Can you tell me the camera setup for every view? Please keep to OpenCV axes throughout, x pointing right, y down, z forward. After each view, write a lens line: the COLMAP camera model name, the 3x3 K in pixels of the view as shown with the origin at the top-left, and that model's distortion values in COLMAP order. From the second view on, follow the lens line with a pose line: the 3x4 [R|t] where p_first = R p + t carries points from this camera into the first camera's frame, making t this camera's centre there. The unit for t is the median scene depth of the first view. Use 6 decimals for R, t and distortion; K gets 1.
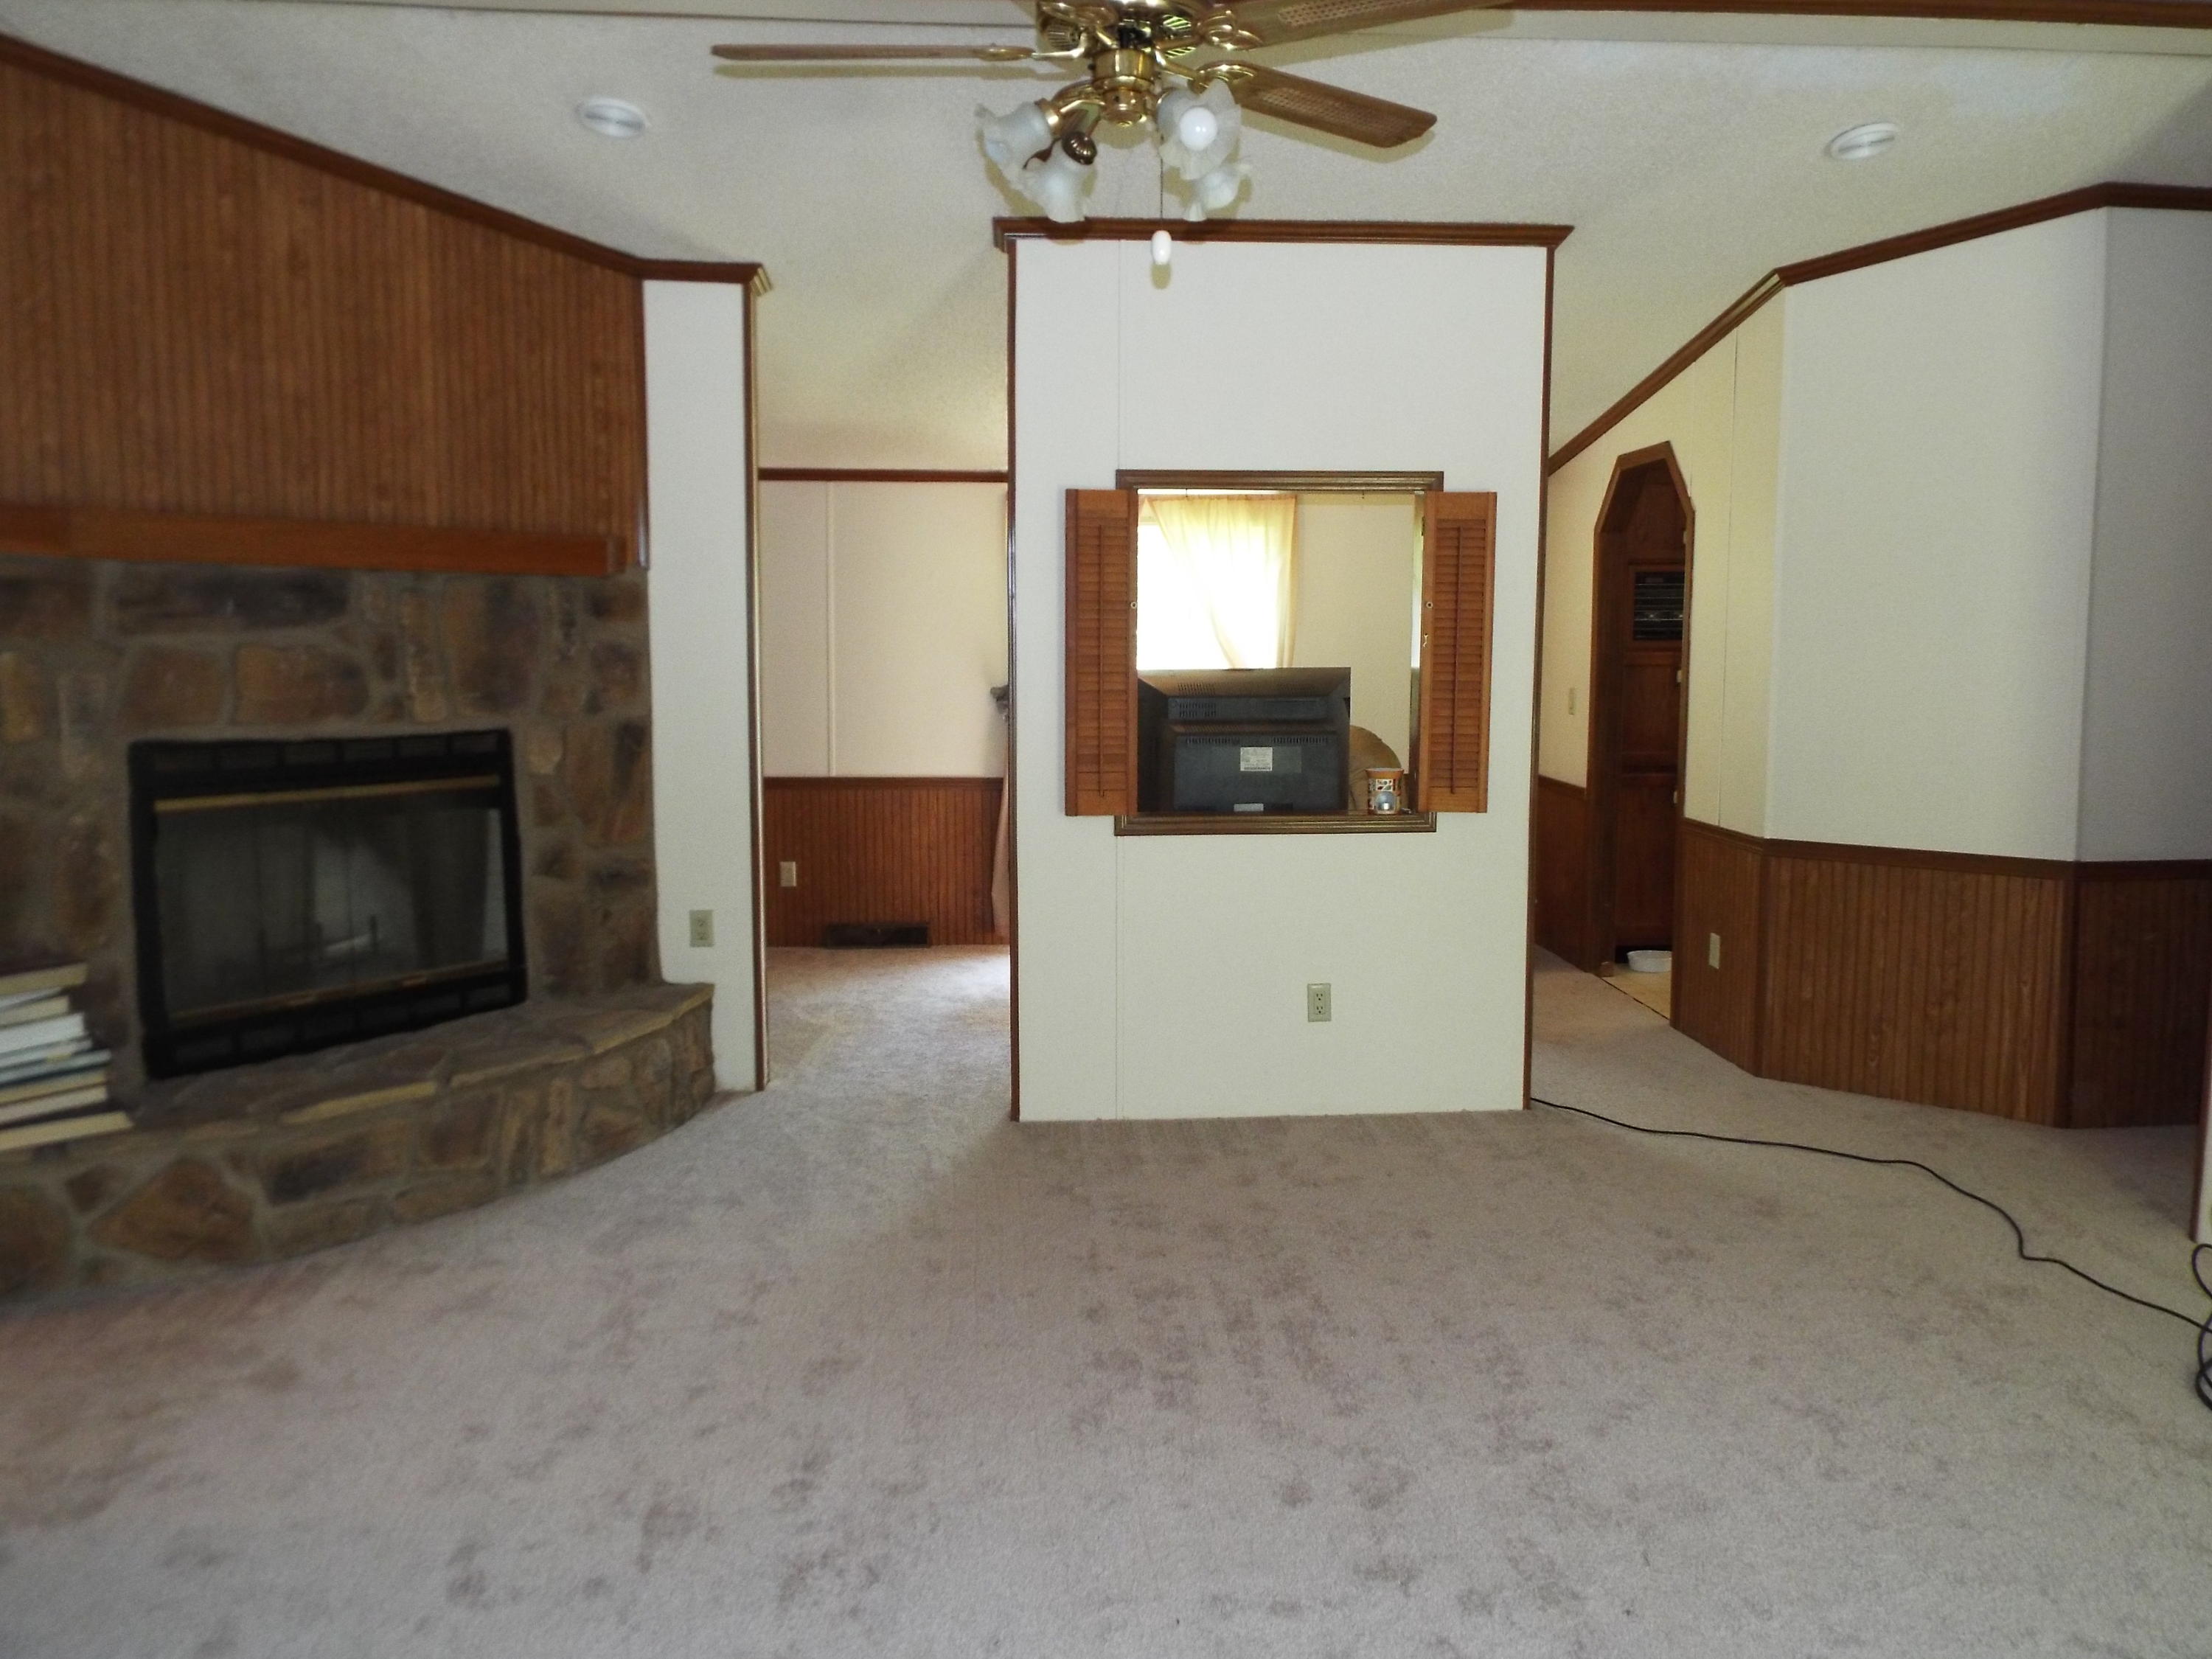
lens RADIAL K [[1609.2, 0, 1122.4], [0, 1609.2, 808.9], [0, 0, 1]] dist [-0.035645, 0.033202]
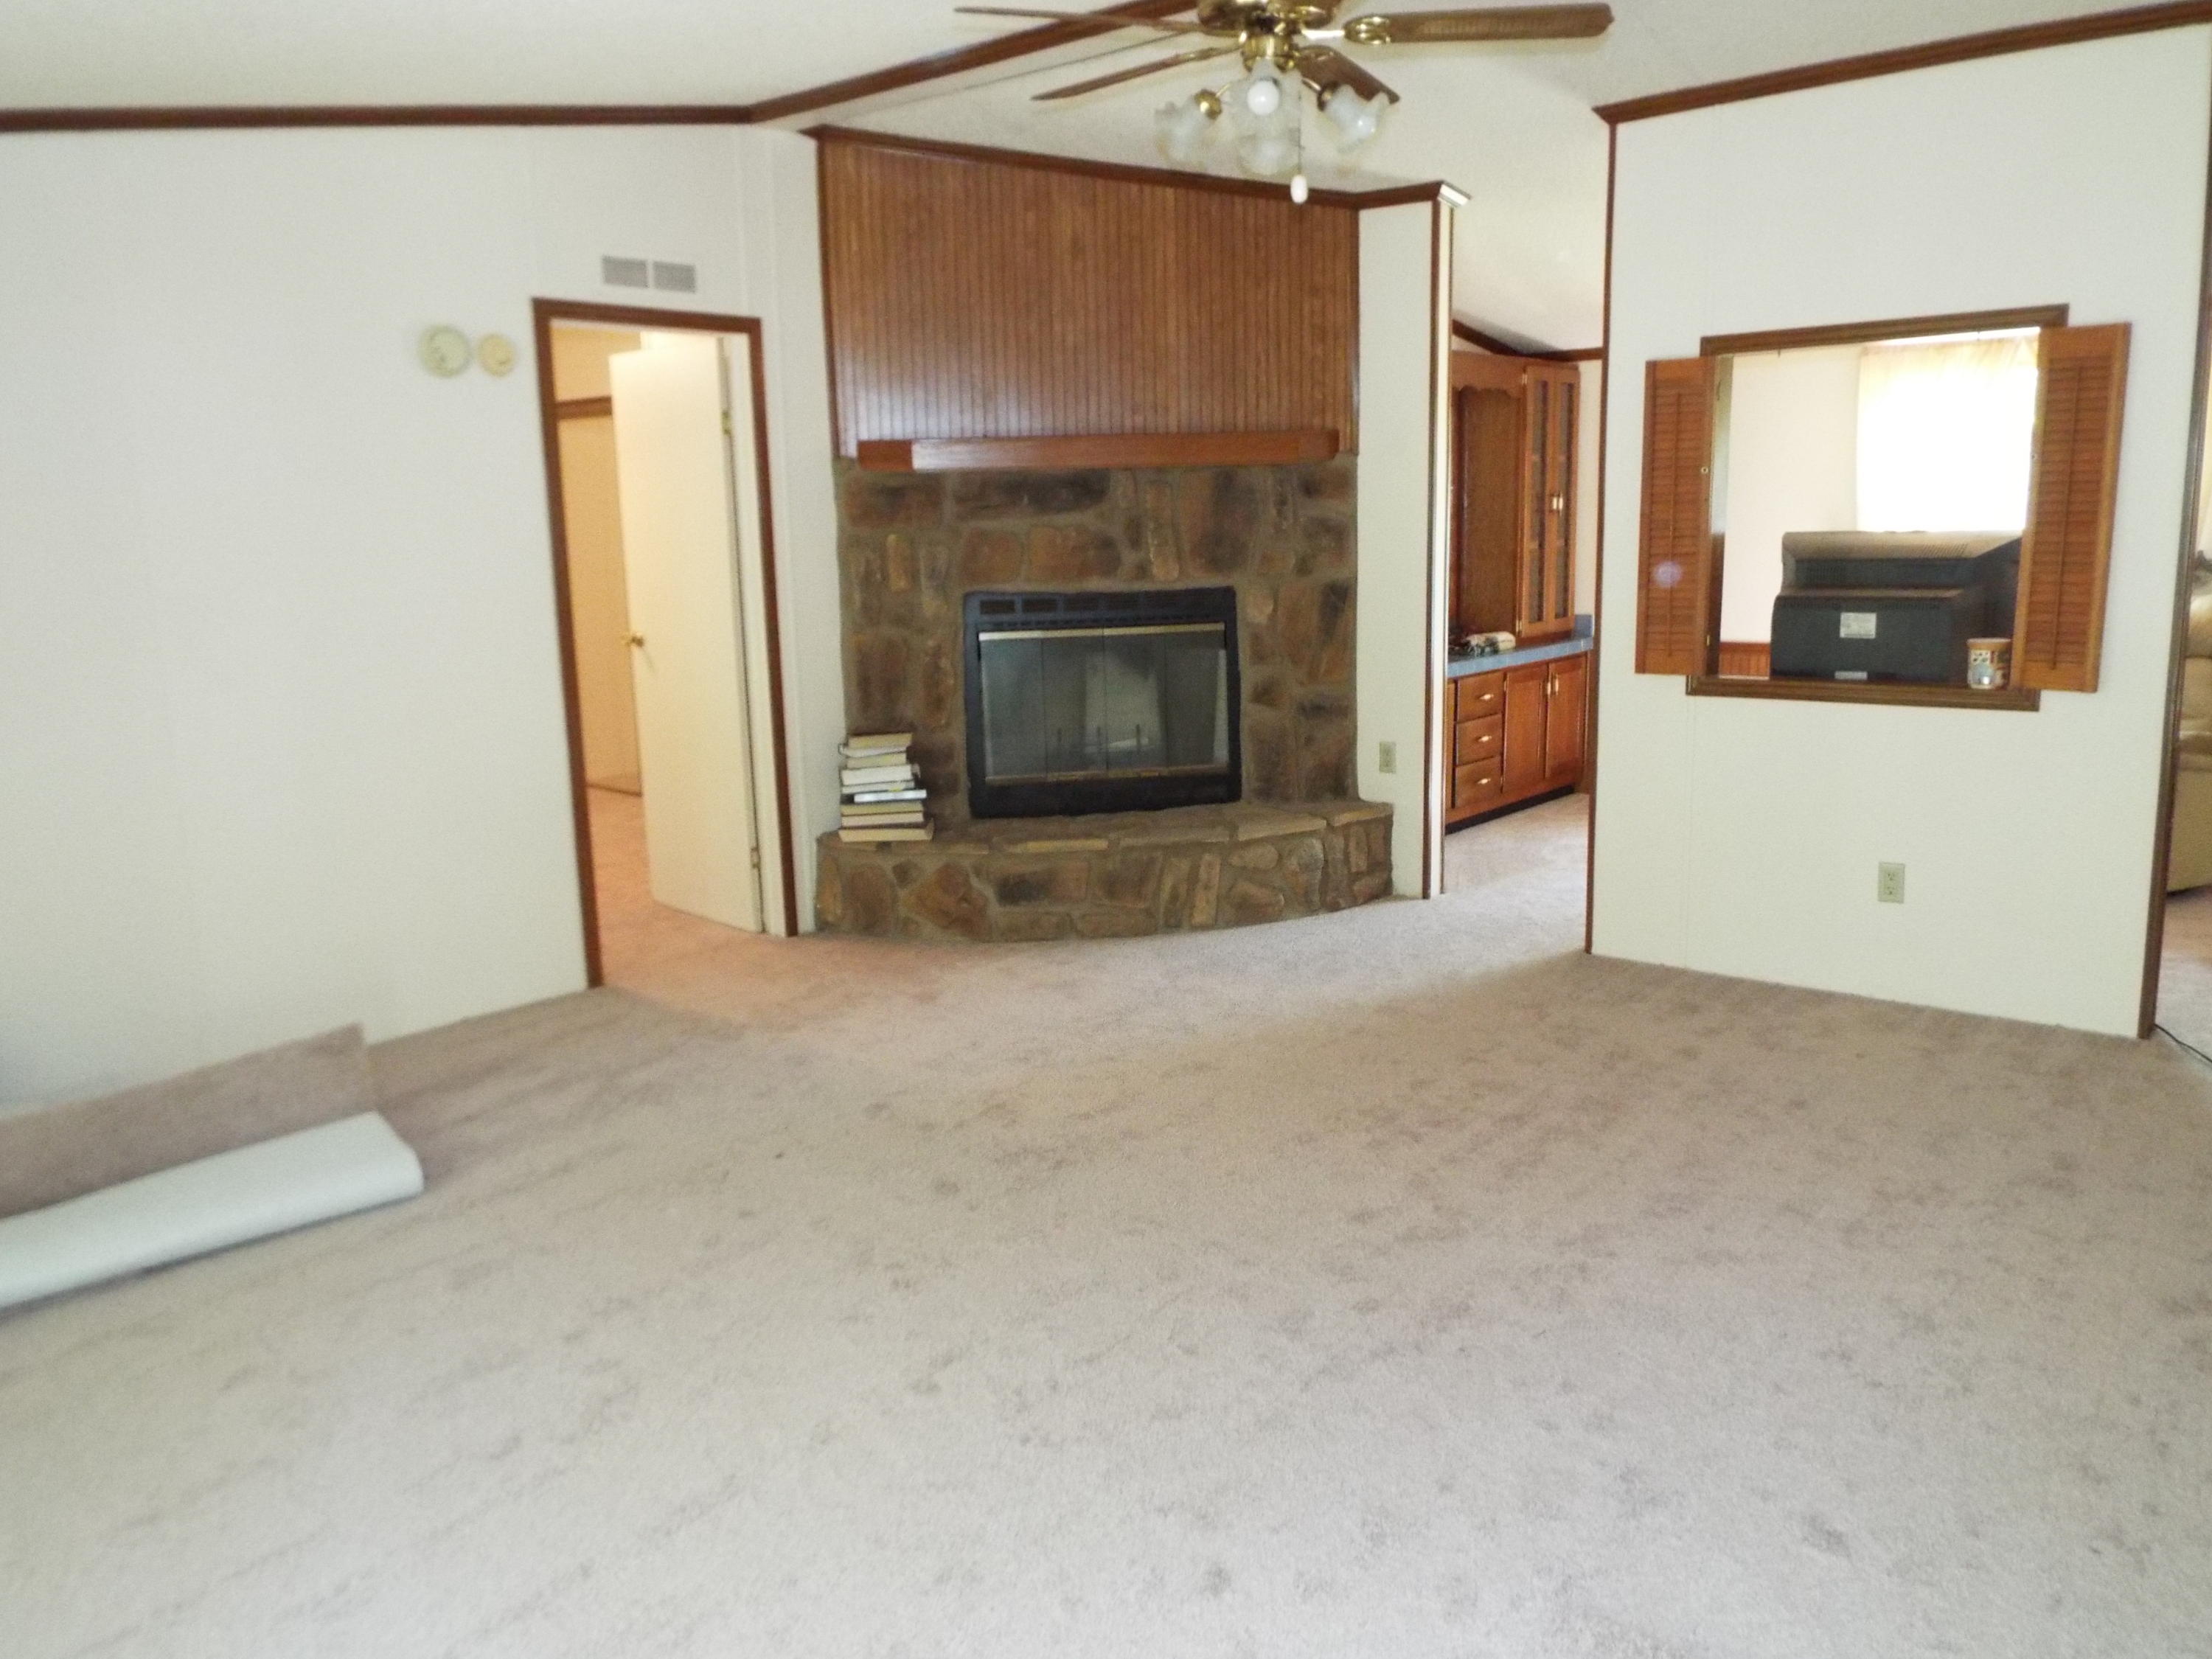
lens RADIAL K [[1609.2, 0, 1115.0], [0, 1609.2, 813.8], [0, 0, 1]] dist [-0.035645, 0.033202]
pose [[0.711627, 0.103688, -0.694864, 0.508261], [-0.045072, 0.993750, 0.102129, 0.003896], [0.701110, -0.041359, 0.711852, 0.004306]]
